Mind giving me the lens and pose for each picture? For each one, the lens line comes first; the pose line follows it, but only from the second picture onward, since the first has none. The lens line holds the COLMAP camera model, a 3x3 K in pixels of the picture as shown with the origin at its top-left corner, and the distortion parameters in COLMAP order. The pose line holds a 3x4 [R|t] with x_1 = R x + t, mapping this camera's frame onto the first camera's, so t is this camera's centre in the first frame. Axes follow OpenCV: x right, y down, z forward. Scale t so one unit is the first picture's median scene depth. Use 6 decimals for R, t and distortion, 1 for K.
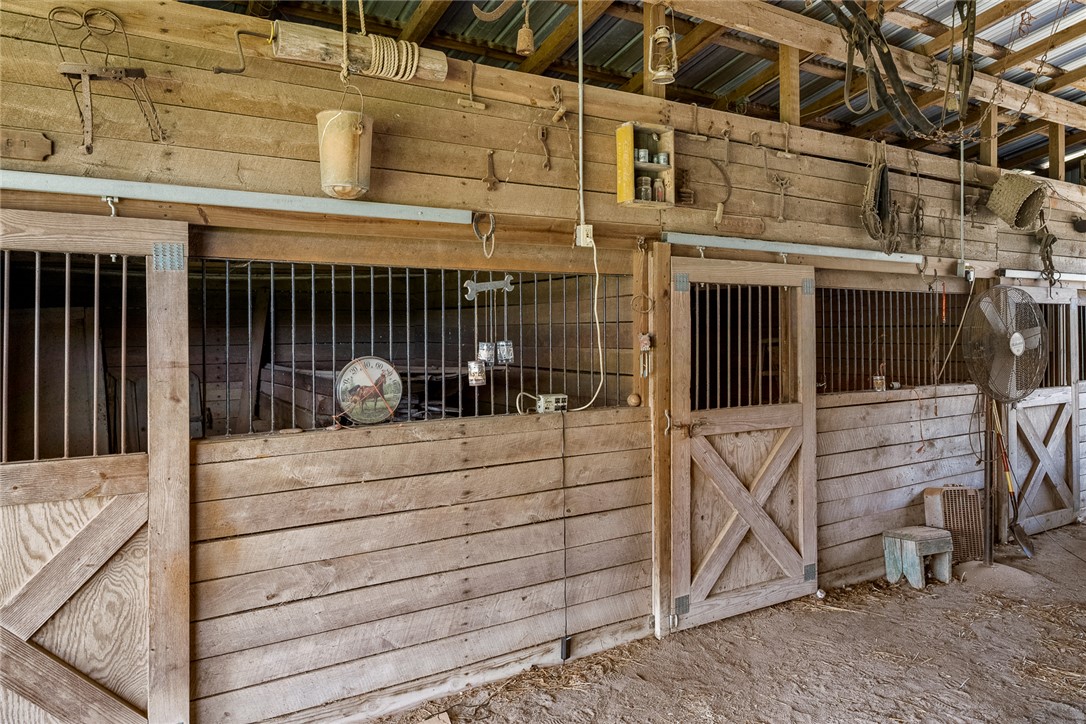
lens RADIAL K [[726.9, 0, 543.1], [0, 726.9, 331.5], [0, 0, 1]] dist [0.001155, 0.001853]
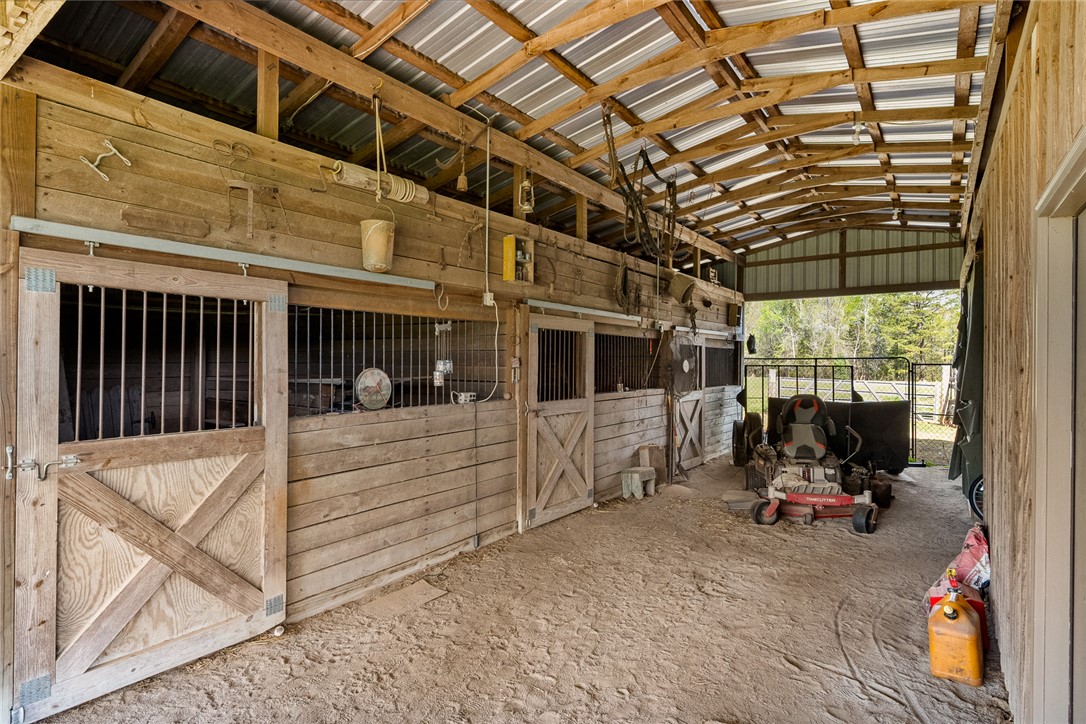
lens RADIAL K [[536.9, 0, 543.0], [0, 536.9, 362.0], [0, 0, 1]] dist [-0.001182, 0.000070]
pose [[0.928918, 0.011345, 0.370113, -0.297275], [-0.012777, 0.999917, 0.001417, 0.012694], [-0.370066, -0.006045, 0.928986, -0.224595]]
